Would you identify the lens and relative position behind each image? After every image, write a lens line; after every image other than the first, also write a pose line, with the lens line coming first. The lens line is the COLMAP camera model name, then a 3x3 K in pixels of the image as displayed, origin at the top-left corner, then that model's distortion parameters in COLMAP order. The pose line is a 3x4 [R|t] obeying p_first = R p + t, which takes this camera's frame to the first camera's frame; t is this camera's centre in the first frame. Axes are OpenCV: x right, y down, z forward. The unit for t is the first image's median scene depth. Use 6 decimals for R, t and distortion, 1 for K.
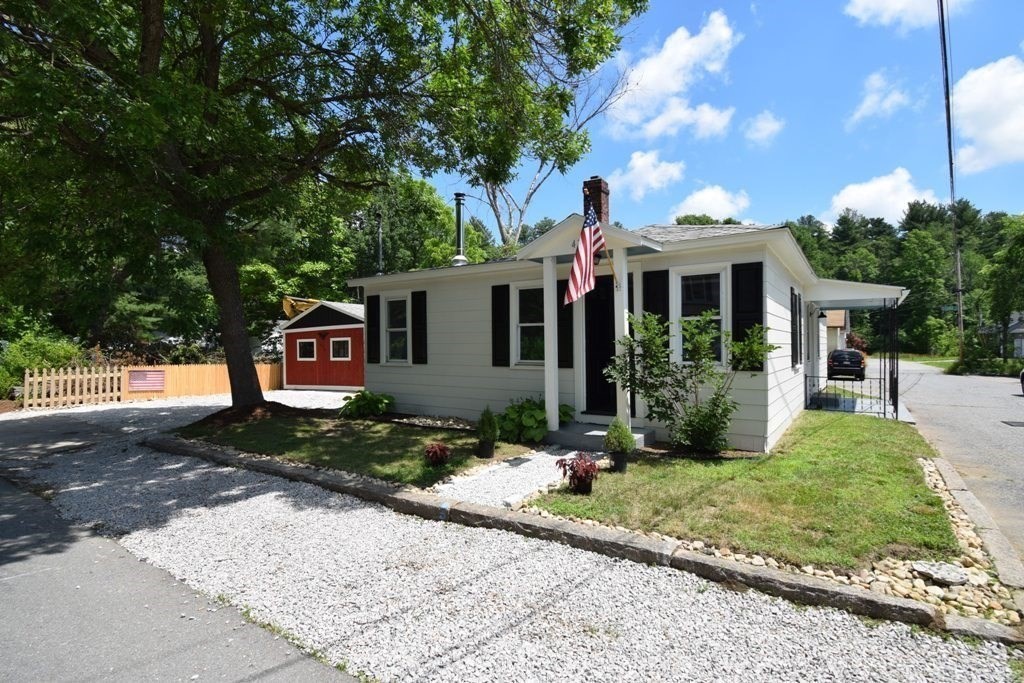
lens RADIAL K [[523.8, 0, 512.8], [0, 523.8, 338.6], [0, 0, 1]] dist [-0.036942, -0.000049]
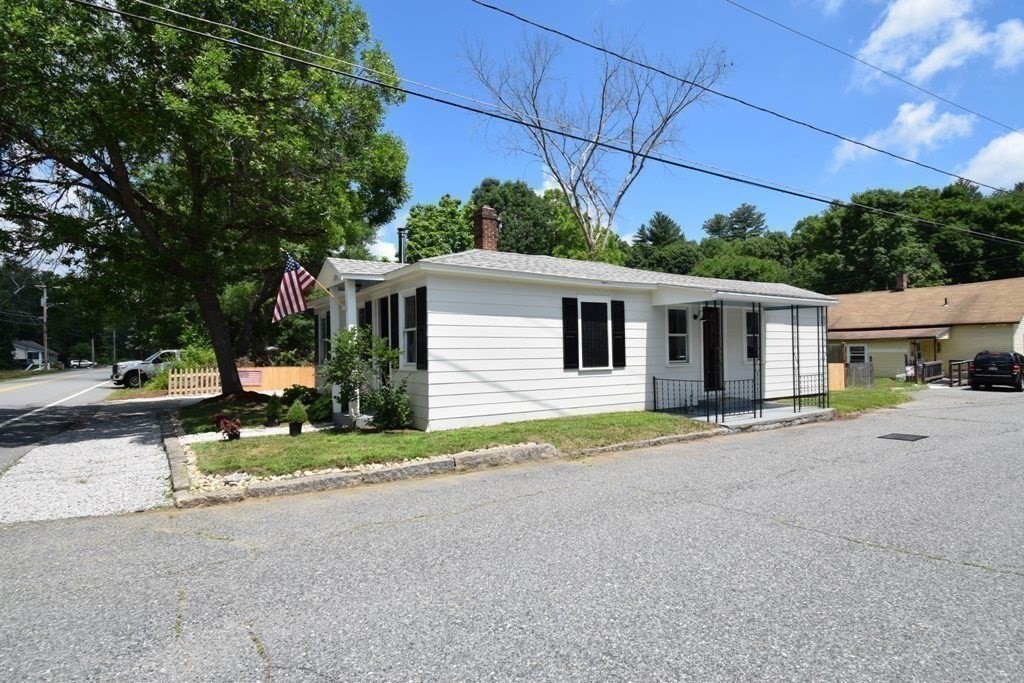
lens RADIAL K [[549.3, 0, 511.6], [0, 549.3, 348.1], [0, 0, 1]] dist [-0.005462, -0.002157]
pose [[0.914615, -0.010051, -0.404200, 0.487468], [0.013913, 0.999881, 0.006619, 0.000593], [0.404086, -0.011678, 0.914647, -0.067883]]
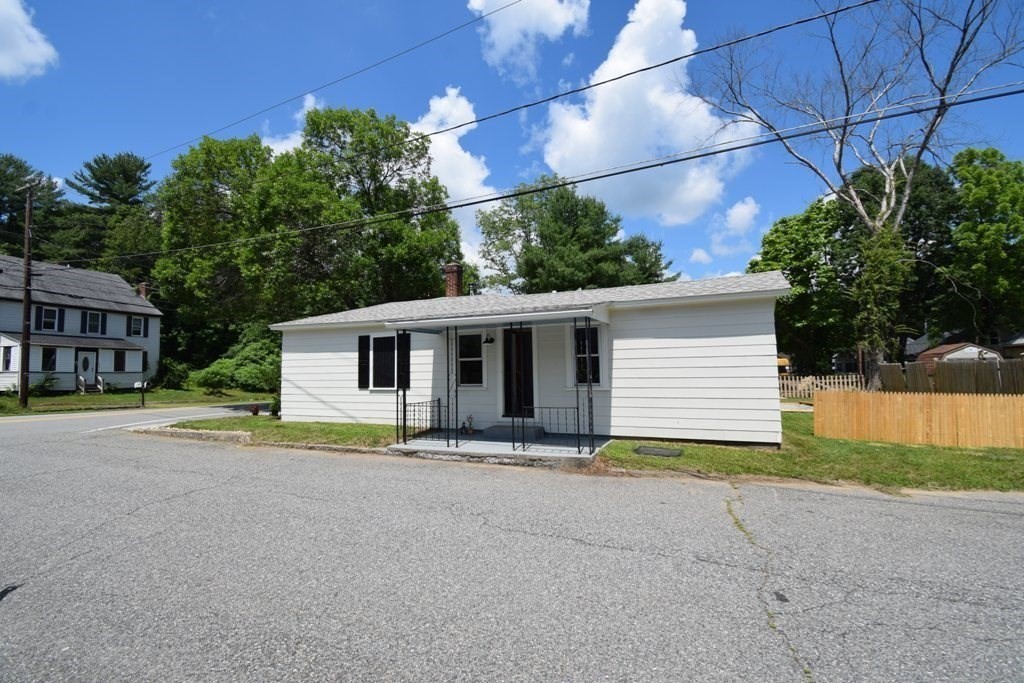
lens RADIAL K [[455.3, 0, 512.2], [0, 455.3, 345.2], [0, 0, 1]] dist [0.001685, -0.015078]
pose [[0.156250, -0.049271, -0.986488, 1.988443], [0.029984, 0.998531, -0.045123, 0.003779], [0.987262, -0.022528, 0.157498, 1.928506]]
